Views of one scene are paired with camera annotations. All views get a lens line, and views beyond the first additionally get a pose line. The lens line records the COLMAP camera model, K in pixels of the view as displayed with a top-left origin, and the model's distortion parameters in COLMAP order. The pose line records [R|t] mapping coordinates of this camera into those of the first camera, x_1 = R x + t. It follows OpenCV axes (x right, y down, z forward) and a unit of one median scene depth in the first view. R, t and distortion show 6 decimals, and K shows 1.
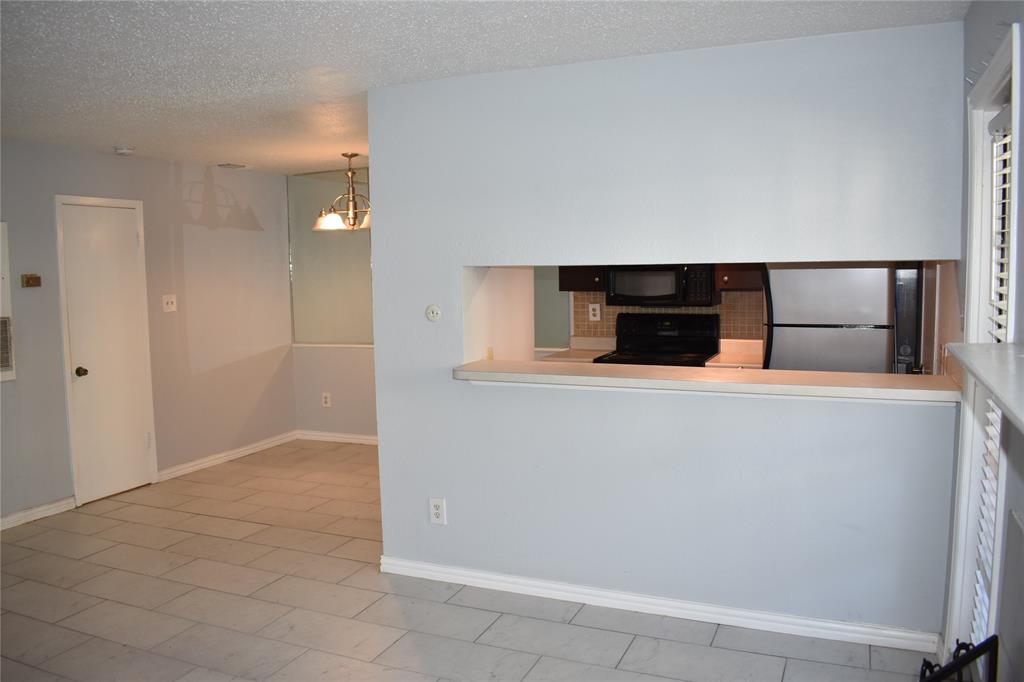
lens RADIAL K [[800.8, 0, 507.9], [0, 800.8, 336.1], [0, 0, 1]] dist [-0.091433, 0.015695]
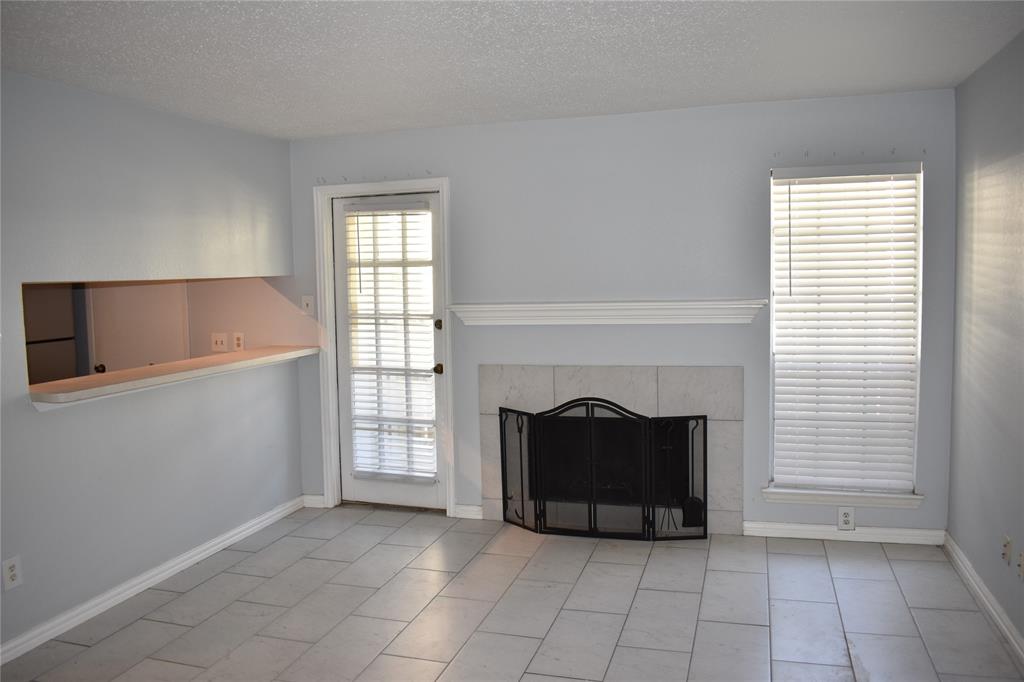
lens RADIAL K [[800.8, 0, 510.1], [0, 800.8, 340.4], [0, 0, 1]] dist [-0.091433, 0.015695]
pose [[-0.118015, -0.060015, 0.991197, -0.734559], [0.117784, 0.990280, 0.073983, -0.016025], [-0.986002, 0.125478, -0.109799, 0.424839]]
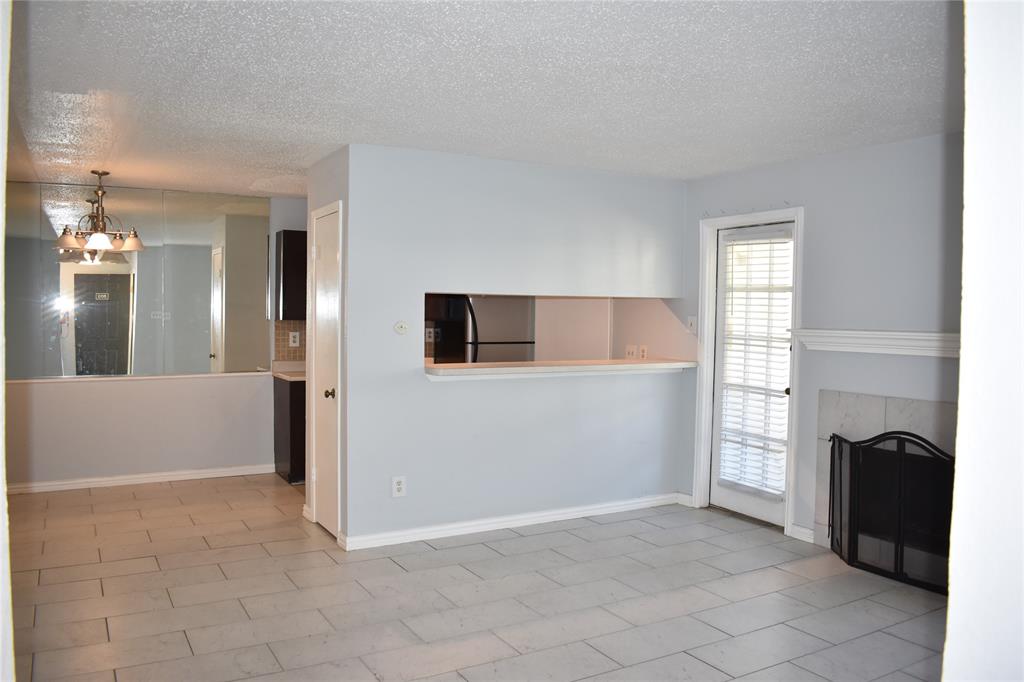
lens RADIAL K [[800.8, 0, 509.6], [0, 800.8, 335.9], [0, 0, 1]] dist [-0.091433, 0.015695]
pose [[0.594468, 0.001399, 0.804118, -0.776529], [0.052204, 0.997822, -0.040330, 0.034602], [-0.802423, 0.065953, 0.593100, 0.082737]]
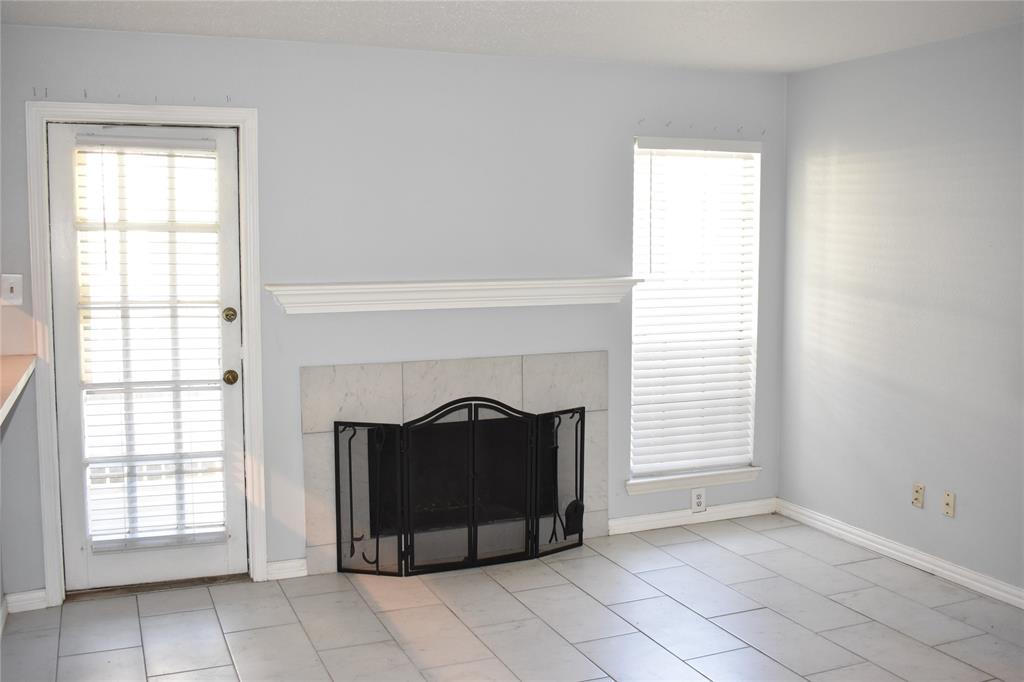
lens RADIAL K [[997.3, 0, 513.0], [0, 997.3, 337.7], [0, 0, 1]] dist [-0.073588, 0.000000]
pose [[-0.725288, -0.040593, 0.687247, -0.516627], [0.082486, 0.985945, 0.145287, -0.059432], [-0.683486, 0.162063, -0.711746, 0.862045]]
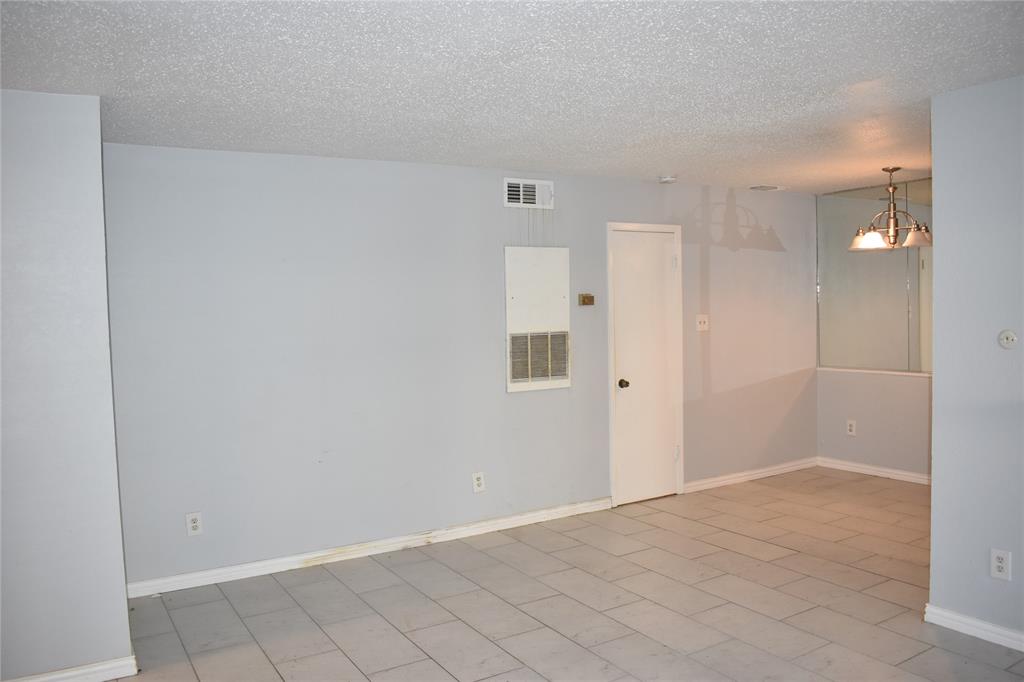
lens RADIAL K [[800.8, 0, 516.7], [0, 800.8, 335.7], [0, 0, 1]] dist [-0.091433, 0.015695]
pose [[0.826561, 0.026713, -0.562213, -0.046851], [-0.042921, 0.998956, -0.015637, 0.002894], [0.561208, 0.037055, 0.826845, -0.008649]]
